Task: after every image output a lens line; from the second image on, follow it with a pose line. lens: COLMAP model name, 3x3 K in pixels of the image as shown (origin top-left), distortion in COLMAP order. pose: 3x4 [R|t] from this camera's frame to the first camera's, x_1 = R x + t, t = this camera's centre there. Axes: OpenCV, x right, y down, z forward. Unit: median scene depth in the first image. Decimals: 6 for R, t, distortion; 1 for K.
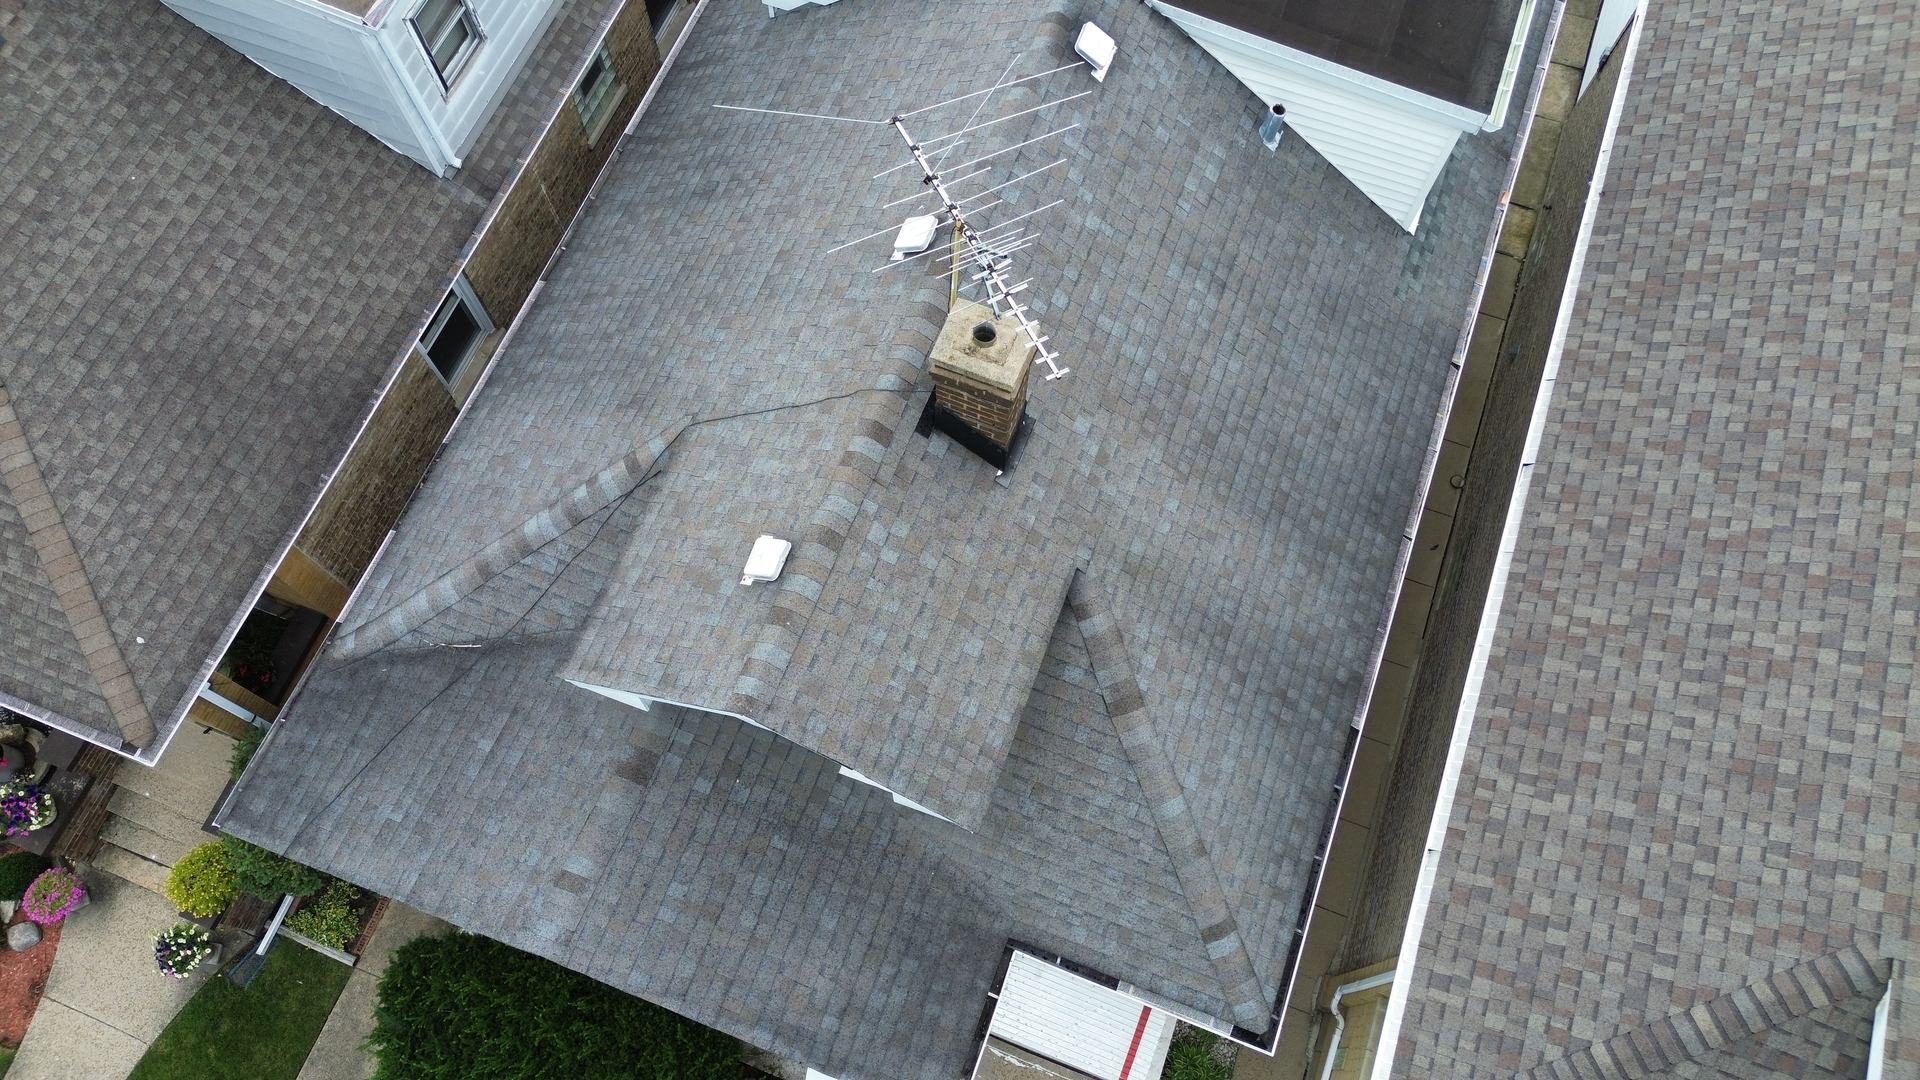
lens RADIAL K [[1354.3, 0, 959.2], [0, 1354.3, 531.8], [0, 0, 1]] dist [0.073487, -0.074686]
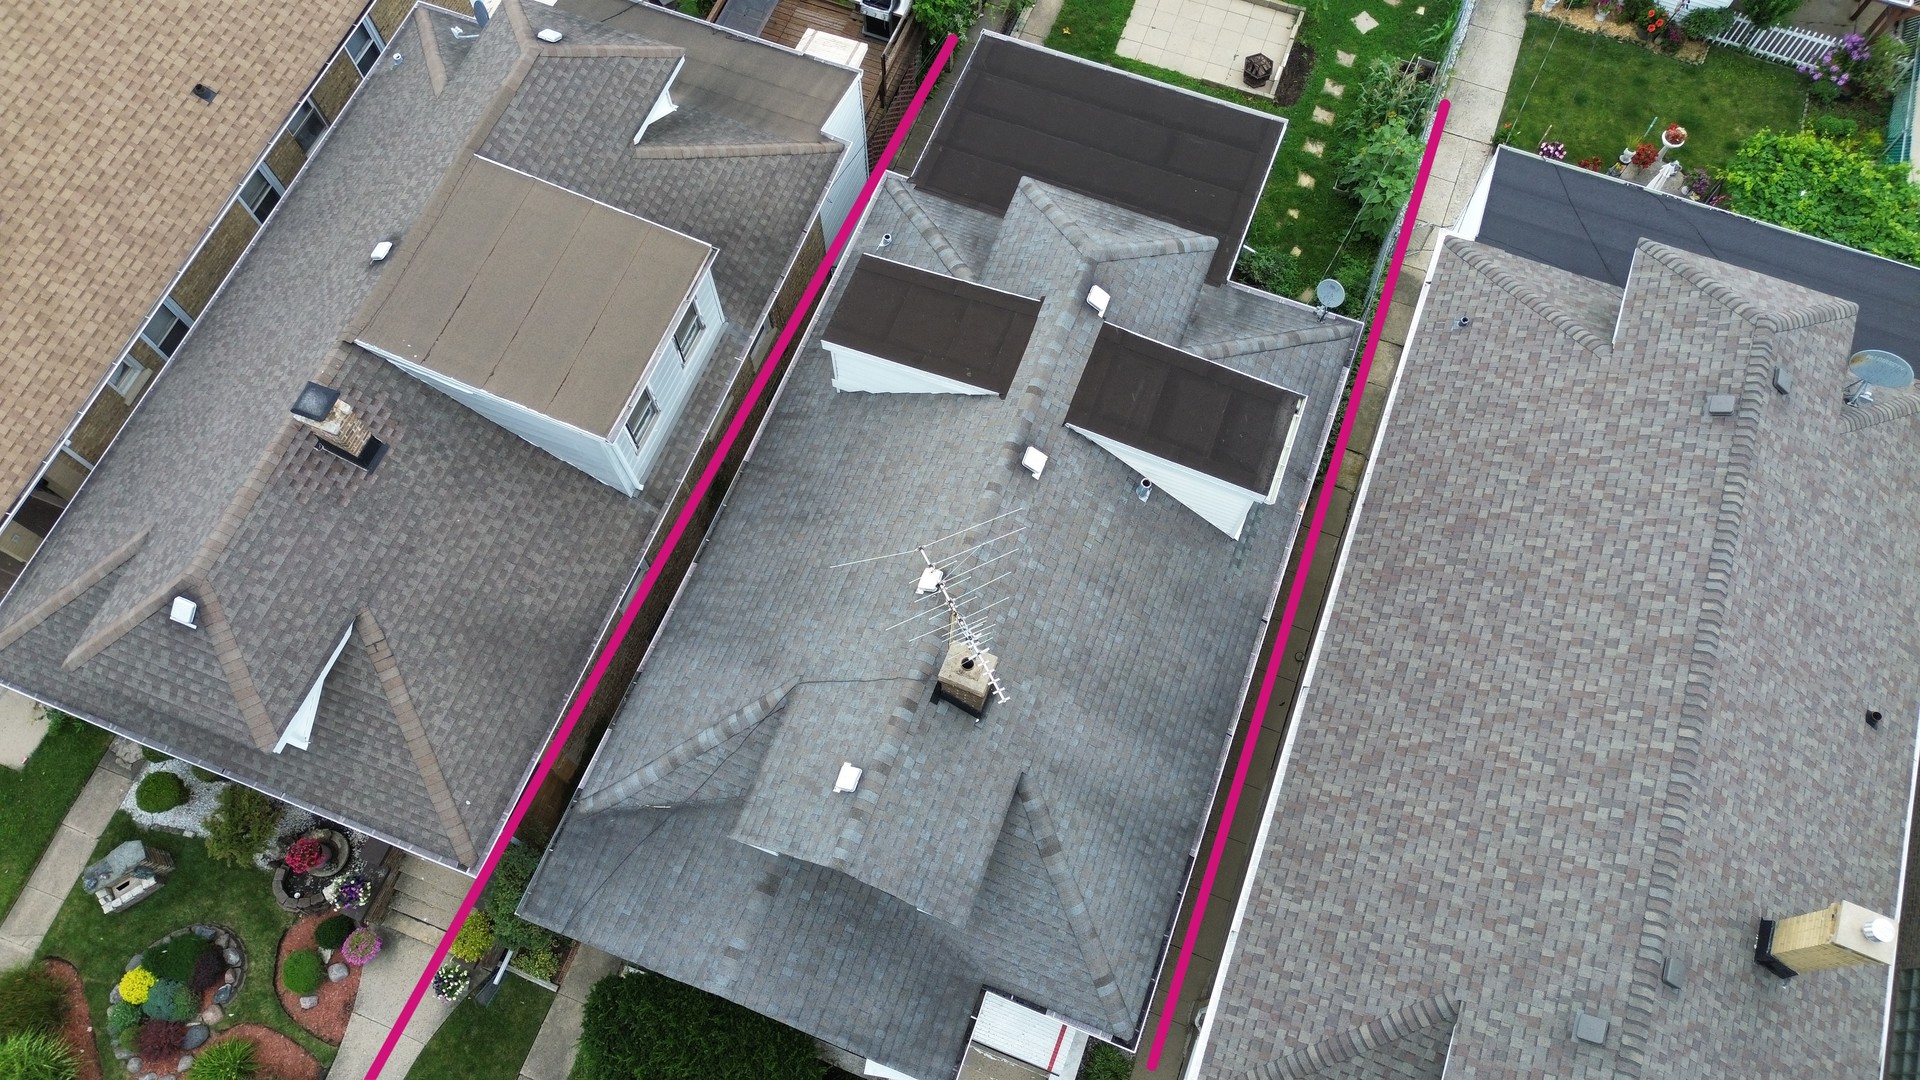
lens RADIAL K [[1354.3, 0, 959.3], [0, 1354.3, 532.7], [0, 0, 1]] dist [0.073487, -0.074686]
pose [[0.999994, 0.002128, -0.002626, 0.009183], [-0.002126, 0.999997, 0.000819, -0.249903], [0.002628, -0.000813, 0.999996, -0.660262]]
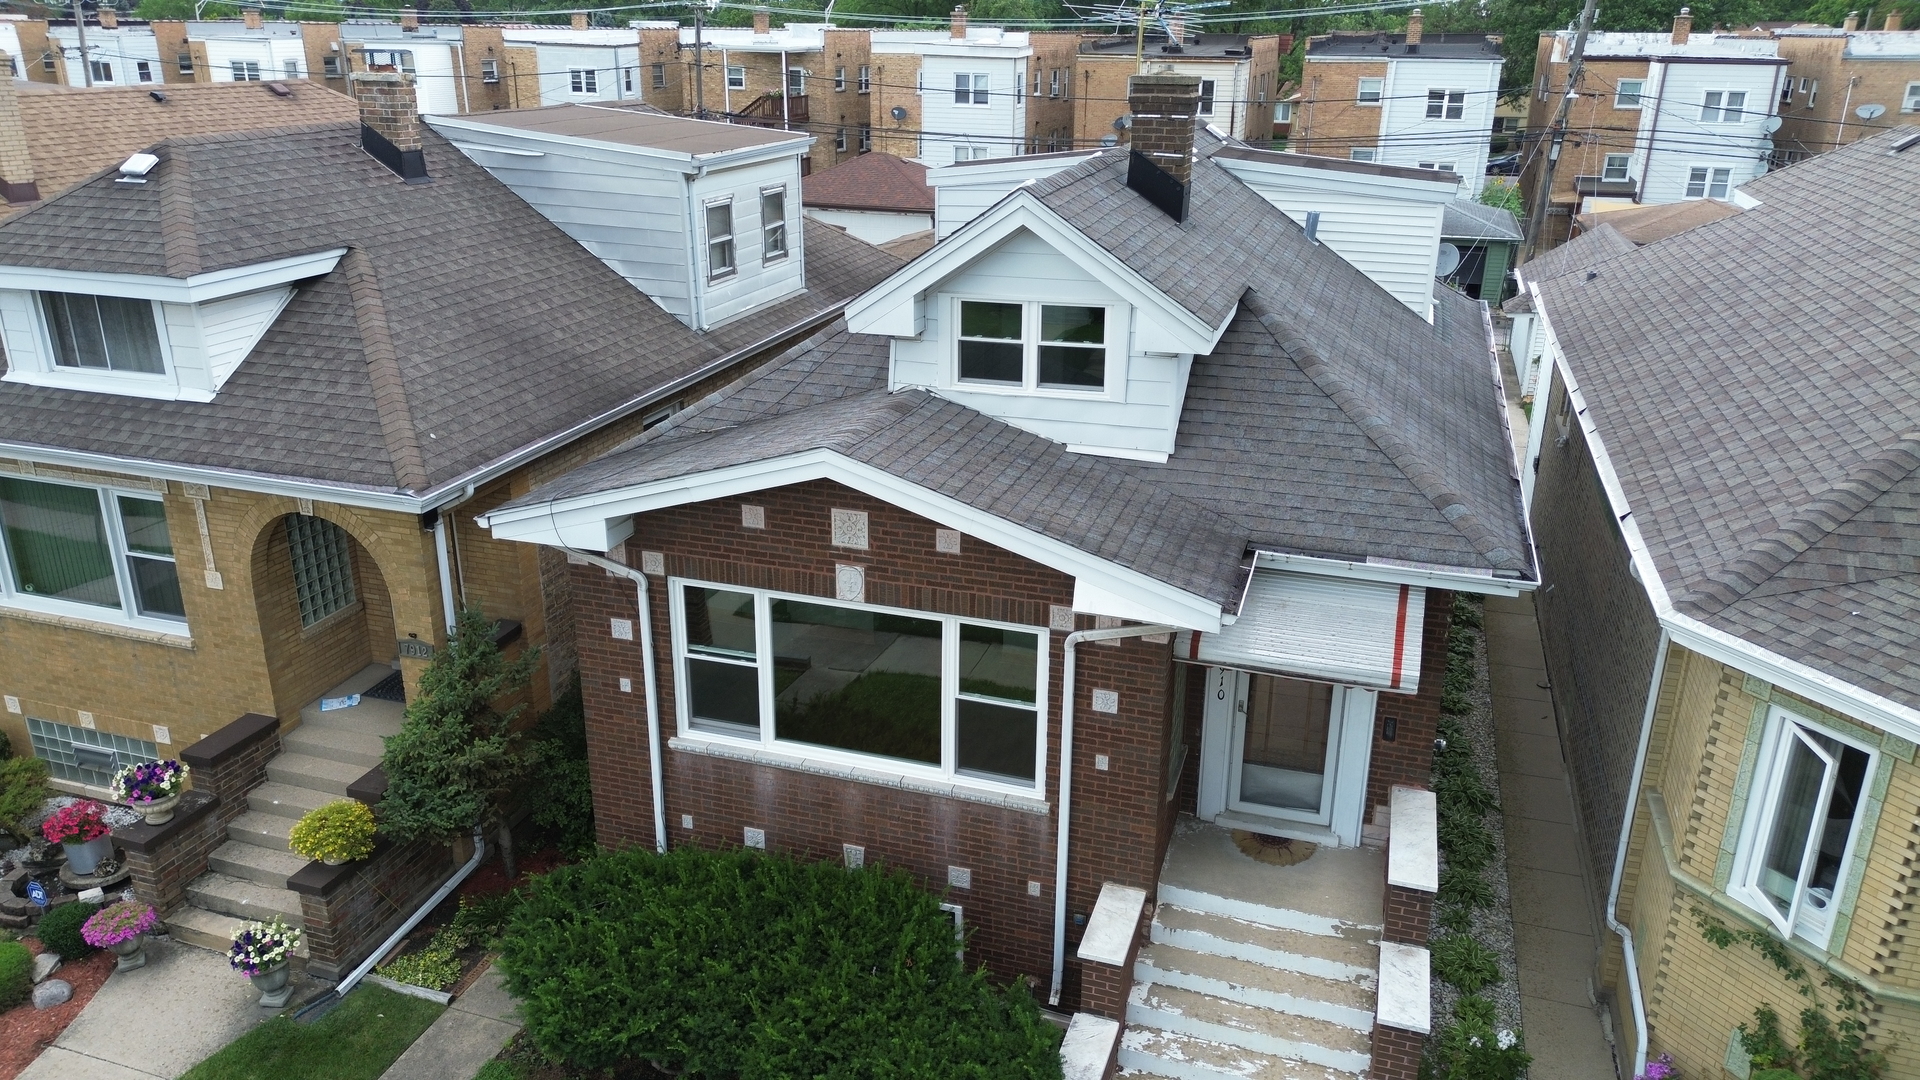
lens RADIAL K [[1354.3, 0, 960.4], [0, 1354.3, 533.1], [0, 0, 1]] dist [0.073487, -0.074686]
pose [[0.998660, -0.015330, 0.049420, -0.215600], [0.046674, 0.679160, -0.732504, 0.961691], [-0.022335, 0.733830, 0.678966, 0.281932]]
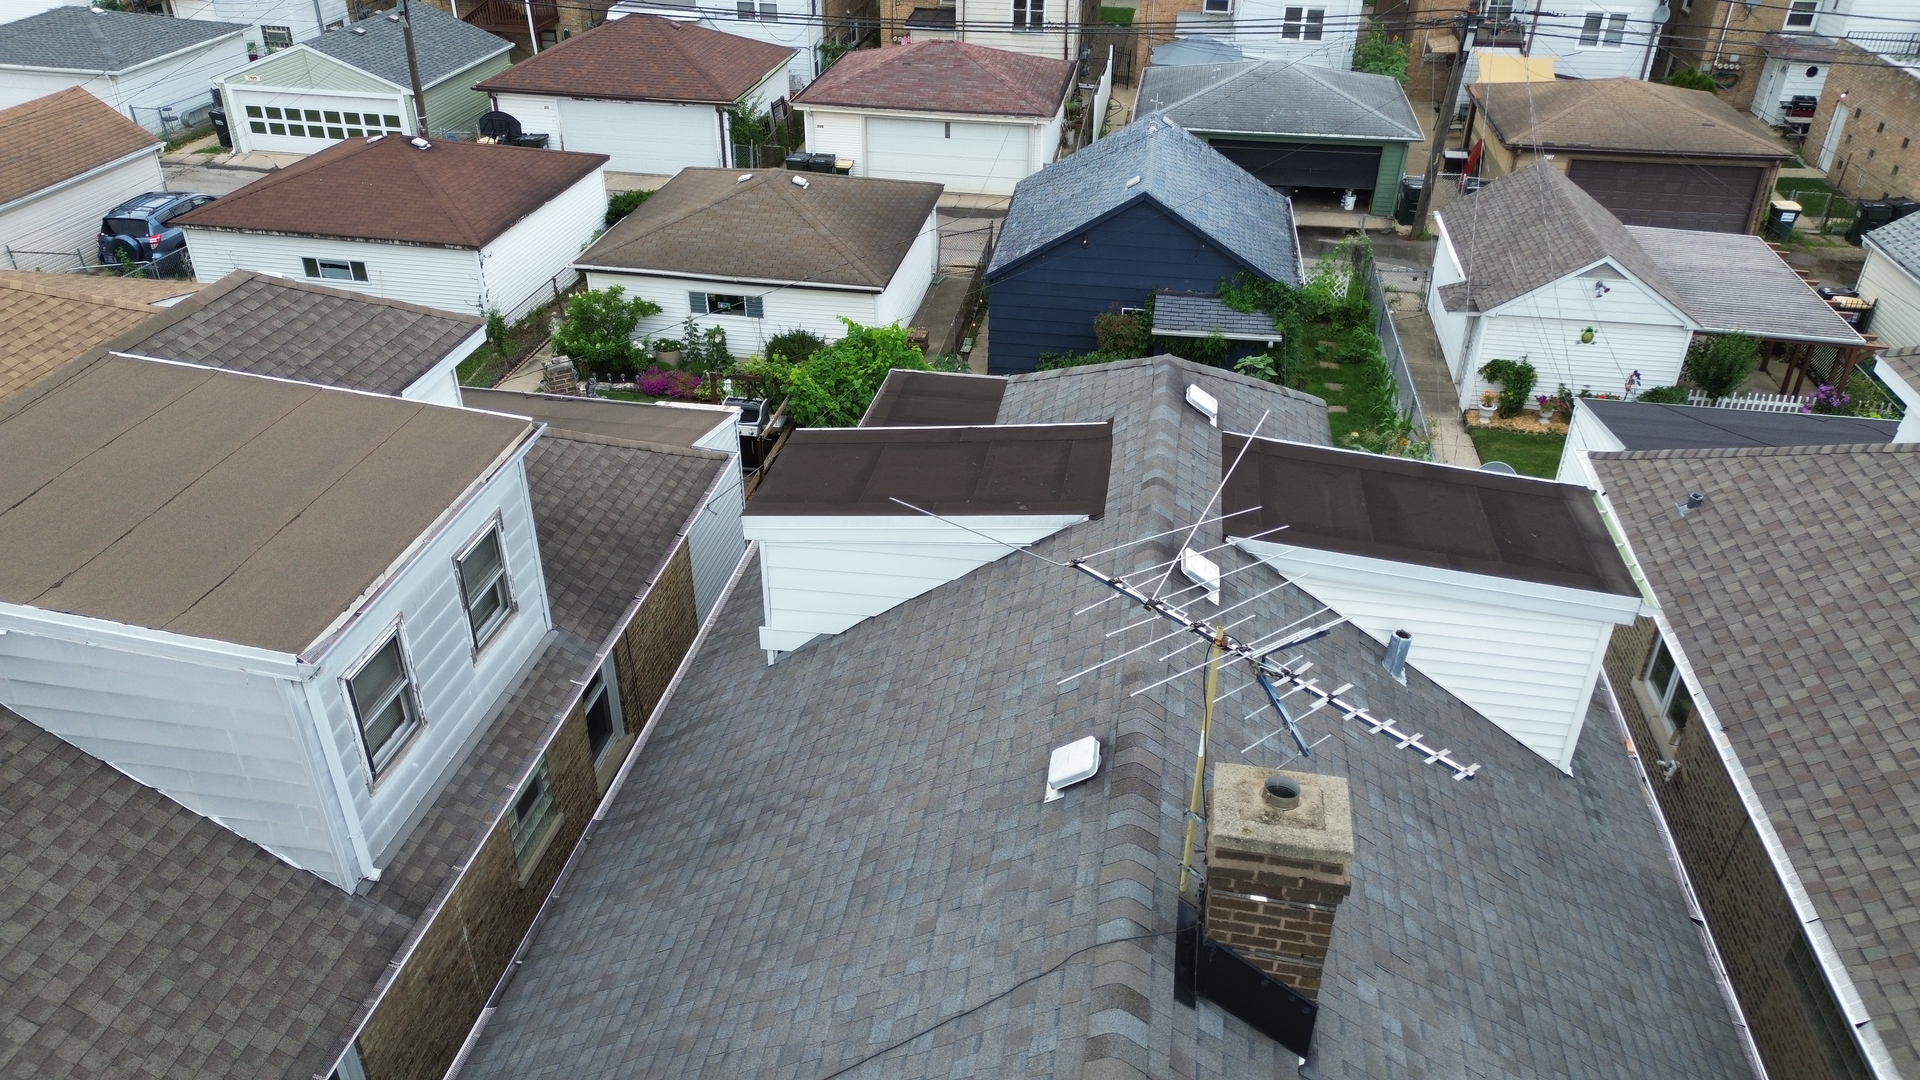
lens RADIAL K [[1354.3, 0, 959.9], [0, 1354.3, 531.1], [0, 0, 1]] dist [0.073487, -0.074686]
pose [[0.979512, -0.100913, 0.174276, -0.186592], [0.184768, 0.794545, -0.578410, 0.088469], [-0.080101, 0.598760, 0.796913, 0.295013]]
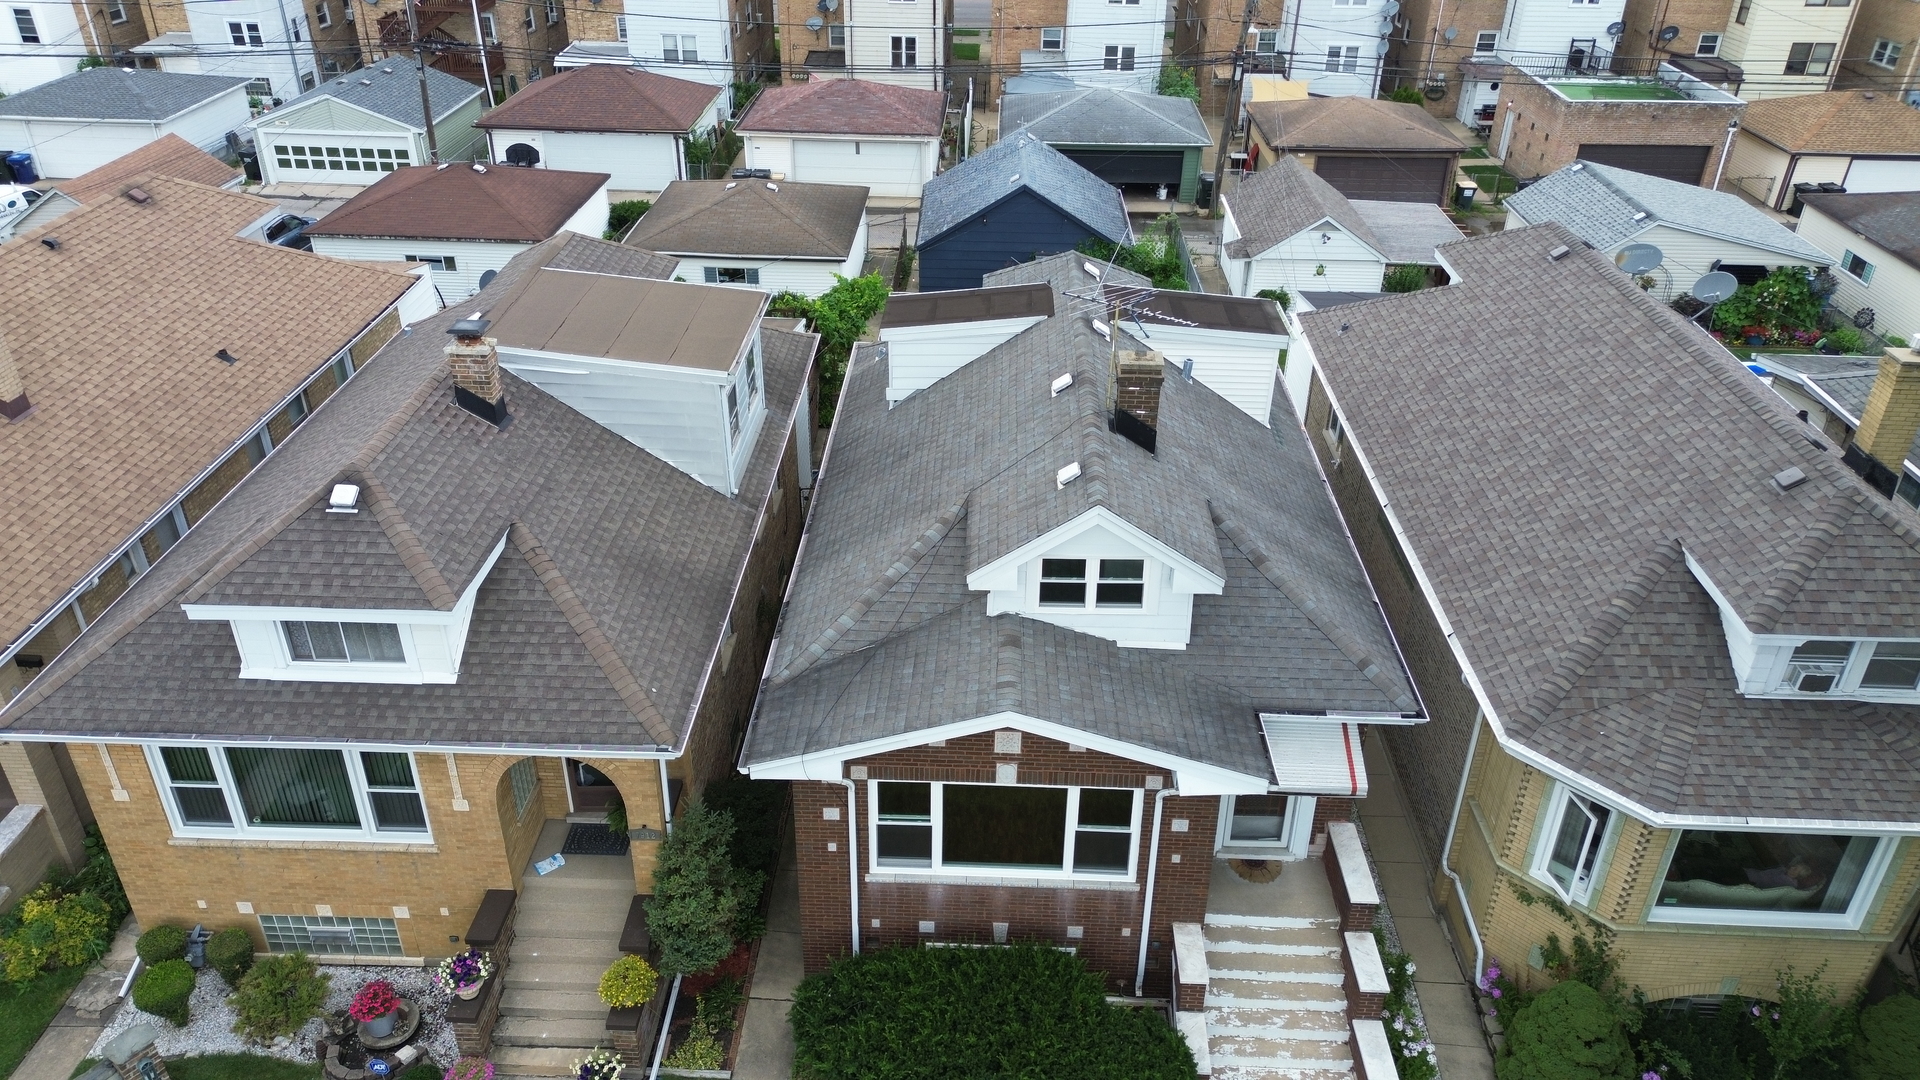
lens RADIAL K [[1354.3, 0, 959.8], [0, 1354.3, 532.1], [0, 0, 1]] dist [0.073487, -0.074686]
pose [[0.946178, -0.157899, 0.282517, -0.661557], [0.296705, 0.771878, -0.562291, 0.871598], [-0.129283, 0.615851, 0.777183, -0.306740]]
